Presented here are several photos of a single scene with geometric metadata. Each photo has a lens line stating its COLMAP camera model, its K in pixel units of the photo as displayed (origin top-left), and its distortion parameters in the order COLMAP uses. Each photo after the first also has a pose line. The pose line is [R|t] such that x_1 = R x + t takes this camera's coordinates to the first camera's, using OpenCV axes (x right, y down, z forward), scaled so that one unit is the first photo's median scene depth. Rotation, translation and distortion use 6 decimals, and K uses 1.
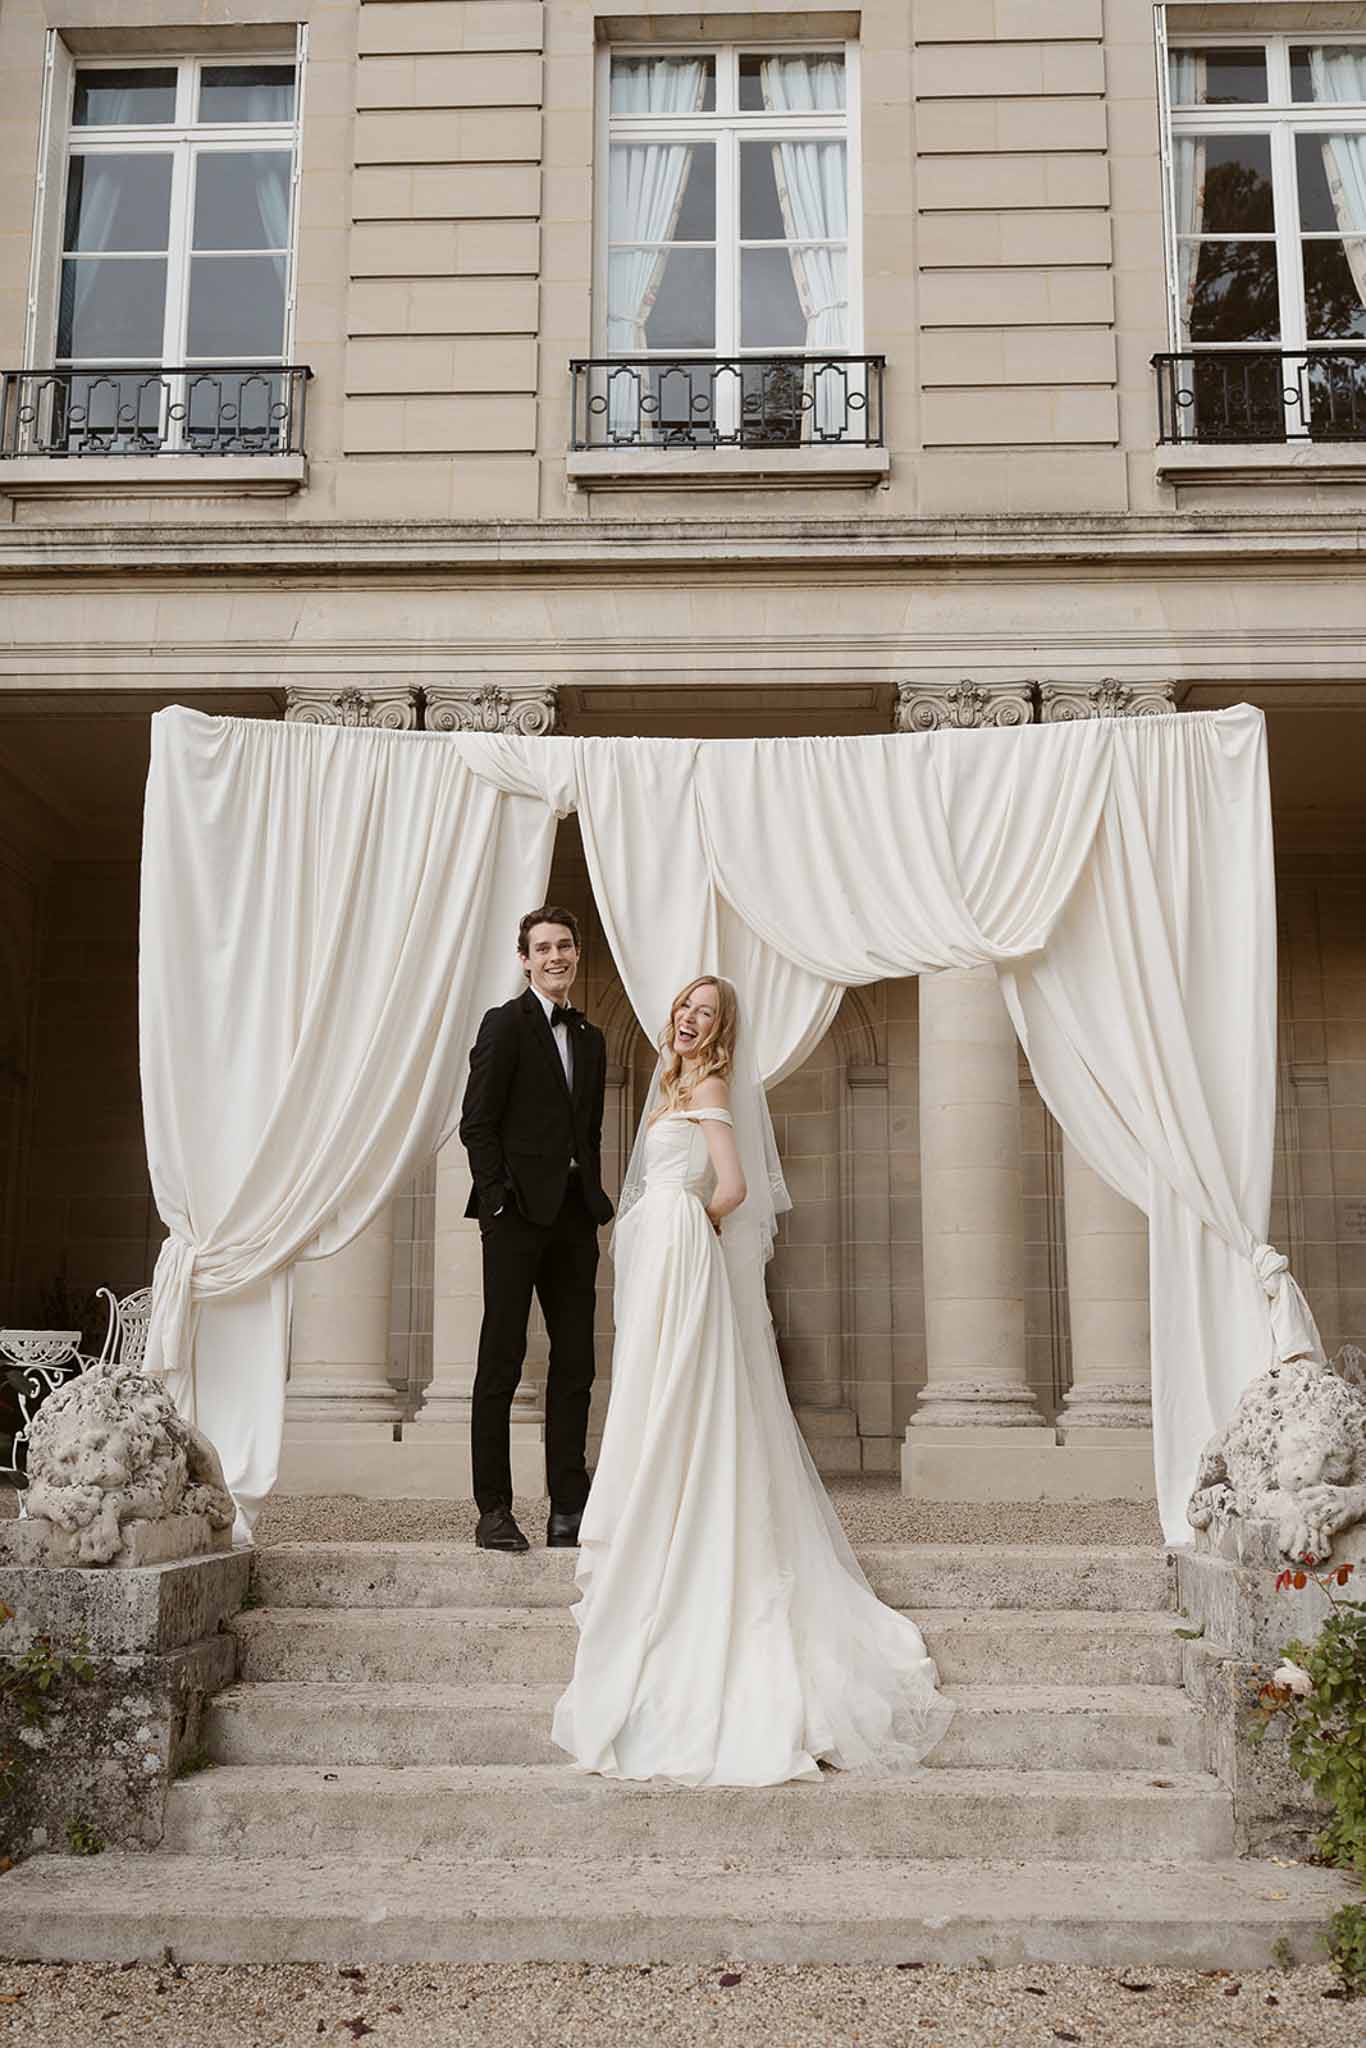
lens RADIAL K [[2145.4, 0, 685.1], [0, 2145.4, 1053.9], [0, 0, 1]] dist [0.149759, -0.222506]
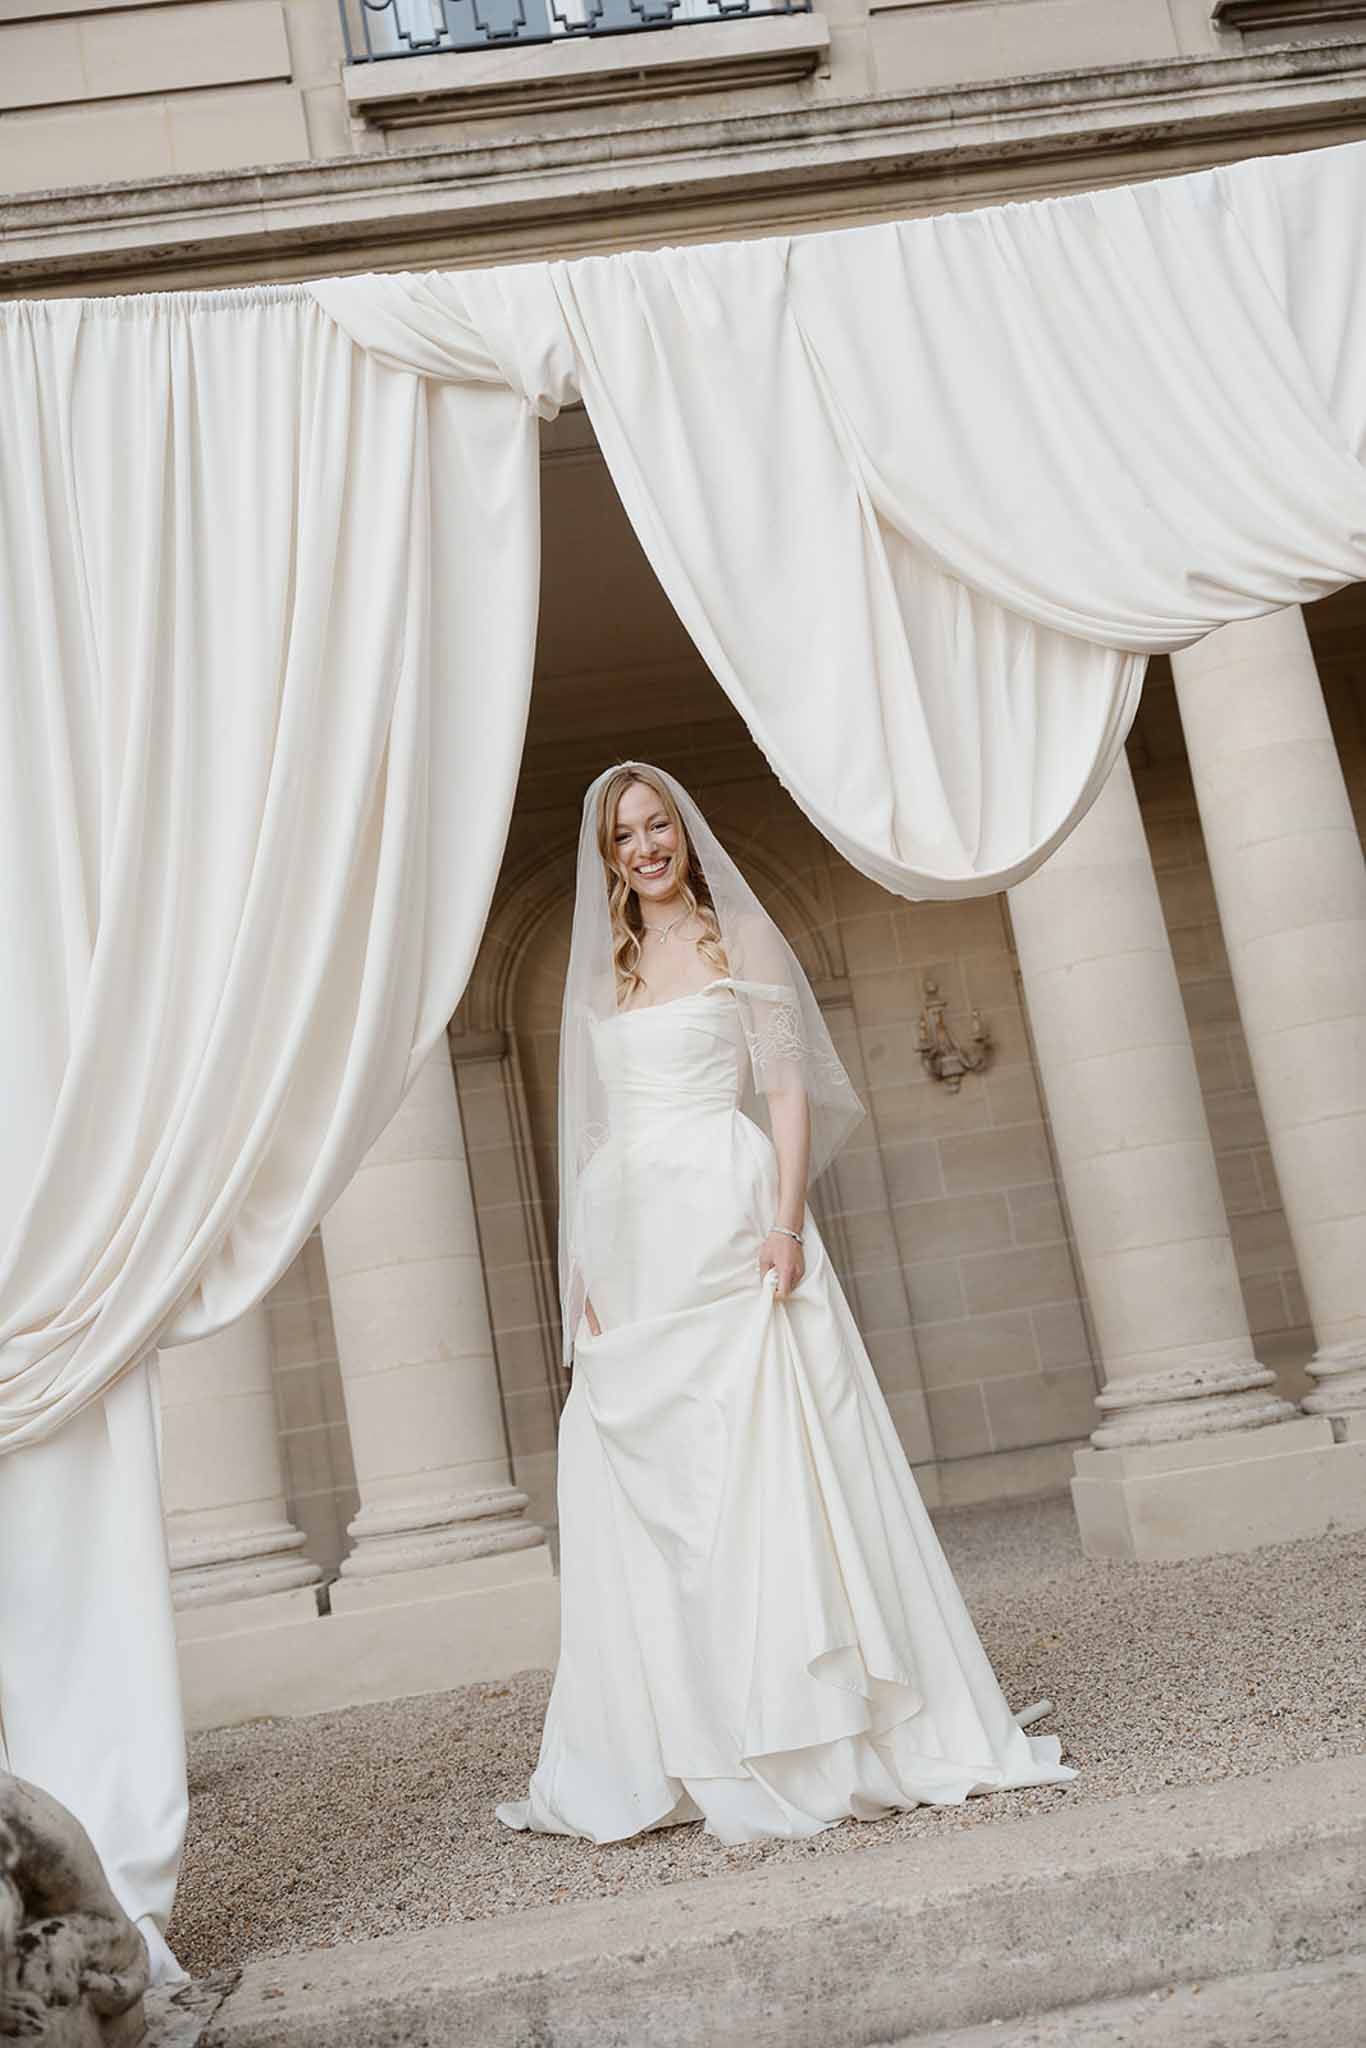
lens RADIAL K [[2145.4, 0, 685.1], [0, 2145.4, 1053.9], [0, 0, 1]] dist [0.149759, -0.222506]
pose [[0.981316, -0.146832, 0.124338, -0.085940], [0.148292, 0.988940, -0.002518, 0.036511], [-0.122593, 0.020910, 0.992237, 0.365833]]
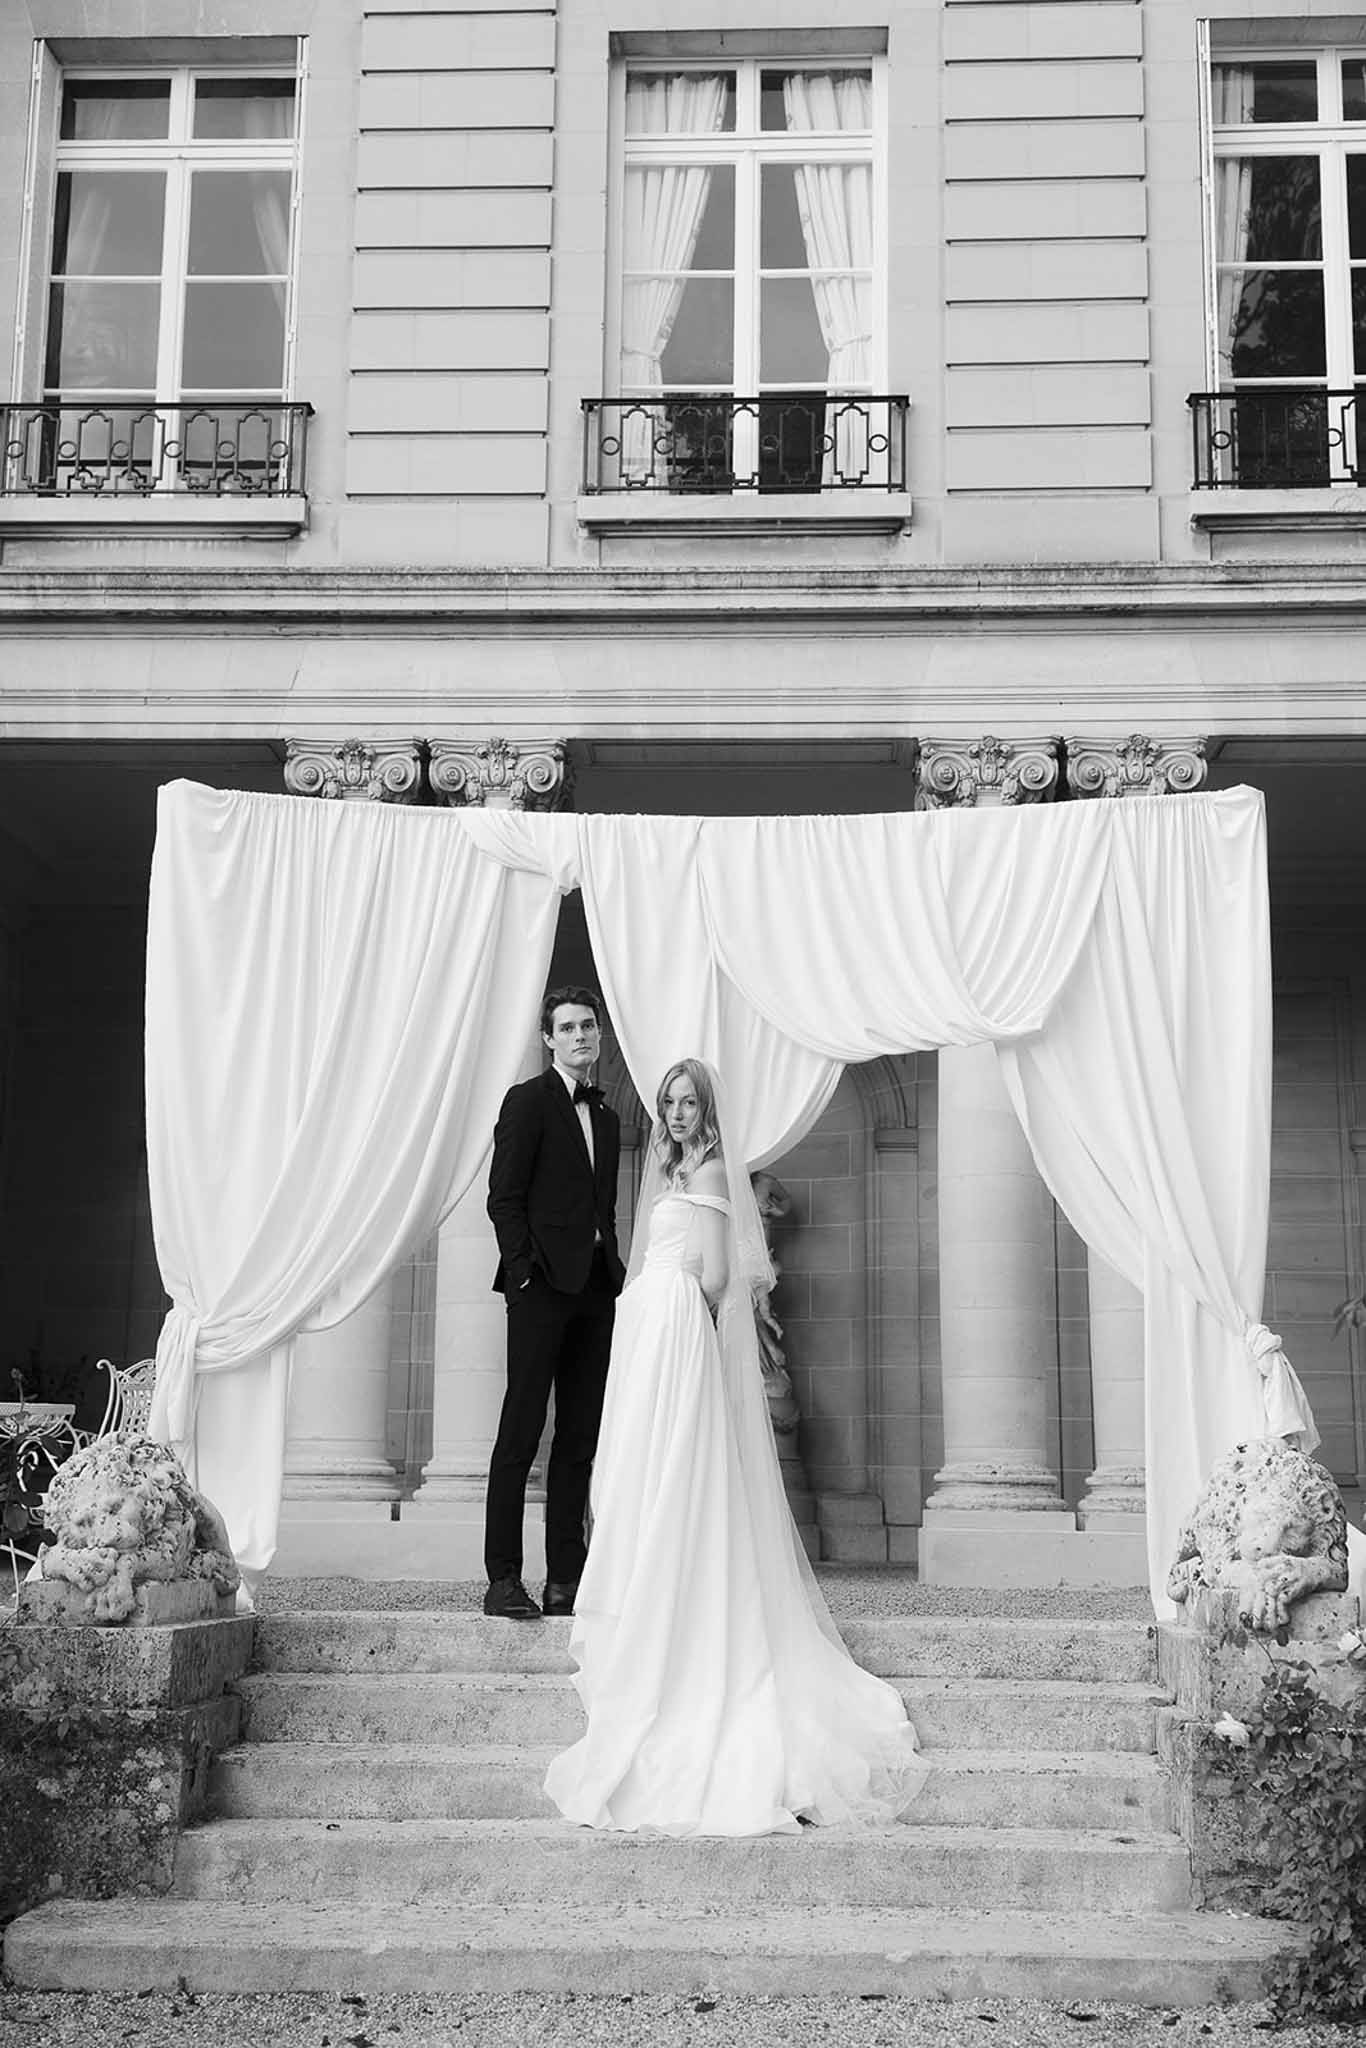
lens RADIAL K [[2473.7, 0, 692.5], [0, 2473.7, 1071.5], [0, 0, 1]] dist [0.291189, -0.493478]
pose [[0.999902, 0.005516, -0.012848, 0.013451], [-0.005643, 0.999935, -0.009859, -0.011726], [0.012793, 0.009931, 0.999869, -0.123599]]
